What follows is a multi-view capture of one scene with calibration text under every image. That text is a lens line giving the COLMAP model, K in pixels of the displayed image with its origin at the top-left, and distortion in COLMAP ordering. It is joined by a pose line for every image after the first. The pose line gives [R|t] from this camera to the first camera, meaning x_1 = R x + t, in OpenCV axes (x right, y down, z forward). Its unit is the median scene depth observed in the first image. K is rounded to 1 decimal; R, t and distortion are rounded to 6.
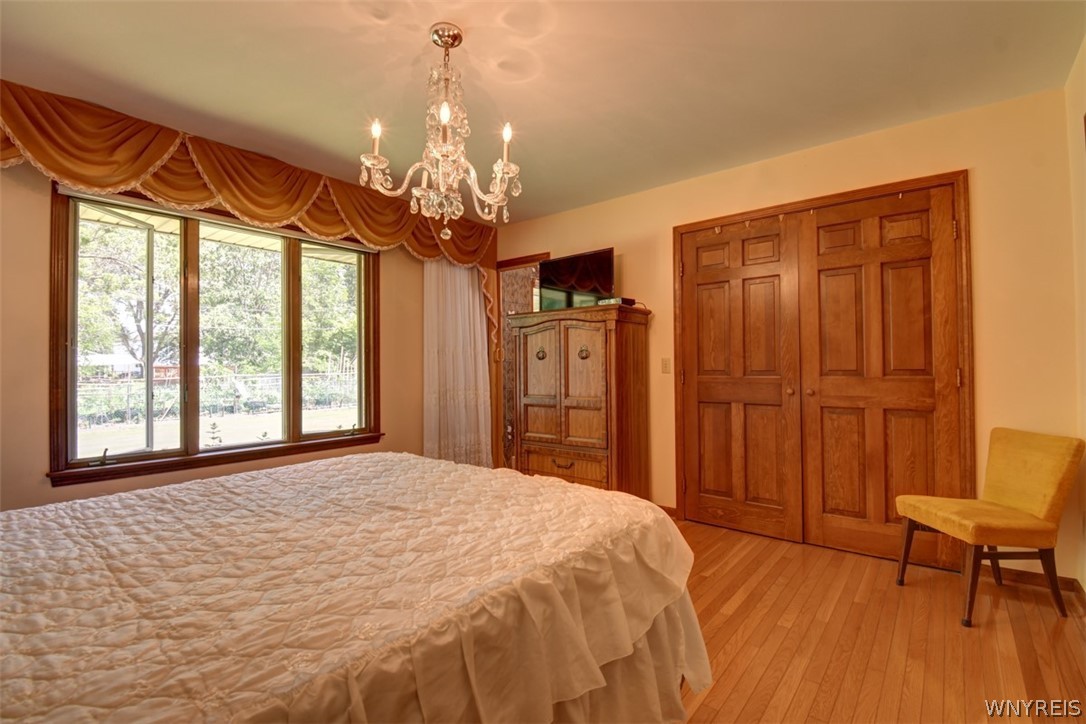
lens RADIAL K [[484.7, 0, 541.9], [0, 484.7, 360.7], [0, 0, 1]] dist [0.001681, -0.000066]
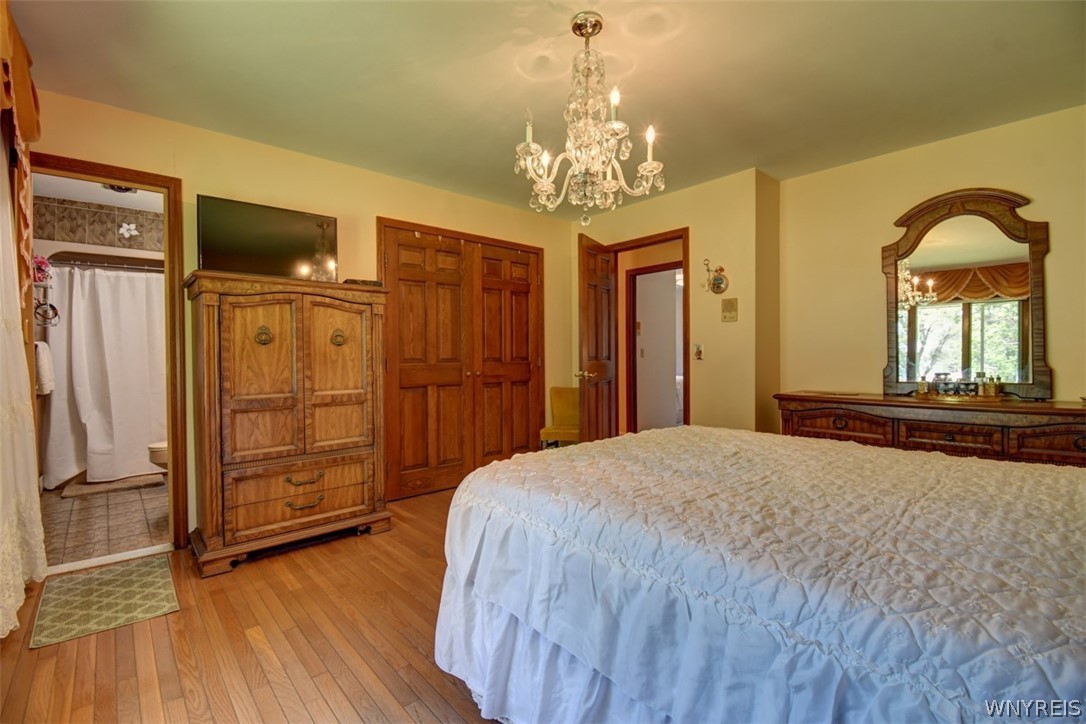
lens RADIAL K [[484.7, 0, 537.1], [0, 484.7, 363.4], [0, 0, 1]] dist [0.001681, -0.000066]
pose [[0.155529, -0.009508, 0.987786, -0.701485], [-0.007245, 0.999916, 0.010765, 0.016657], [-0.987805, -0.008831, 0.155447, 0.537843]]
